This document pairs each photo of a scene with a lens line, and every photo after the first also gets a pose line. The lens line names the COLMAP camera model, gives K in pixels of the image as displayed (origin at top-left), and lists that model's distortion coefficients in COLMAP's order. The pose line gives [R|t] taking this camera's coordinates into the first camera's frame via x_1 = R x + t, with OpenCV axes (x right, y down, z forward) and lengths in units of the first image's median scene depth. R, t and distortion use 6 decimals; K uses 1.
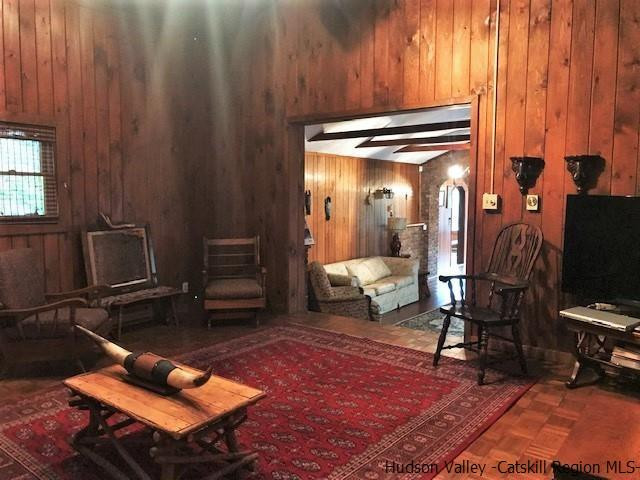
lens RADIAL K [[509.6, 0, 320.0], [0, 509.6, 240.0], [0, 0, 1]] dist [0.000257, -0.072690]
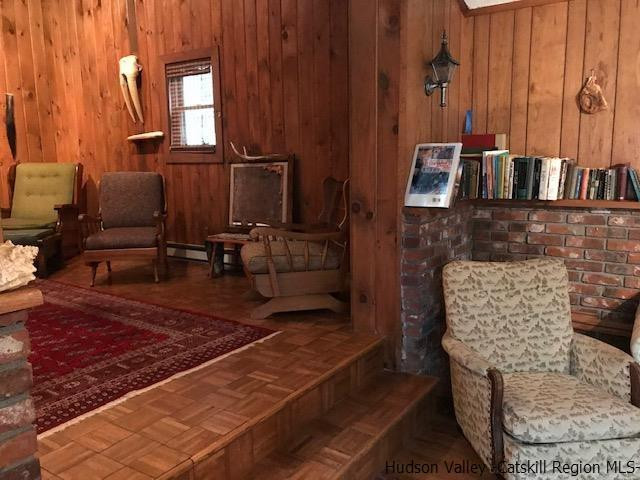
lens RADIAL K [[525.1, 0, 320.0], [0, 525.1, 240.0], [0, 0, 1]] dist [0.101535, -0.186144]
pose [[0.051877, 0.150376, -0.987267, 0.530522], [-0.069932, 0.986718, 0.146617, -0.029196], [0.996202, 0.061435, 0.061704, 1.064603]]
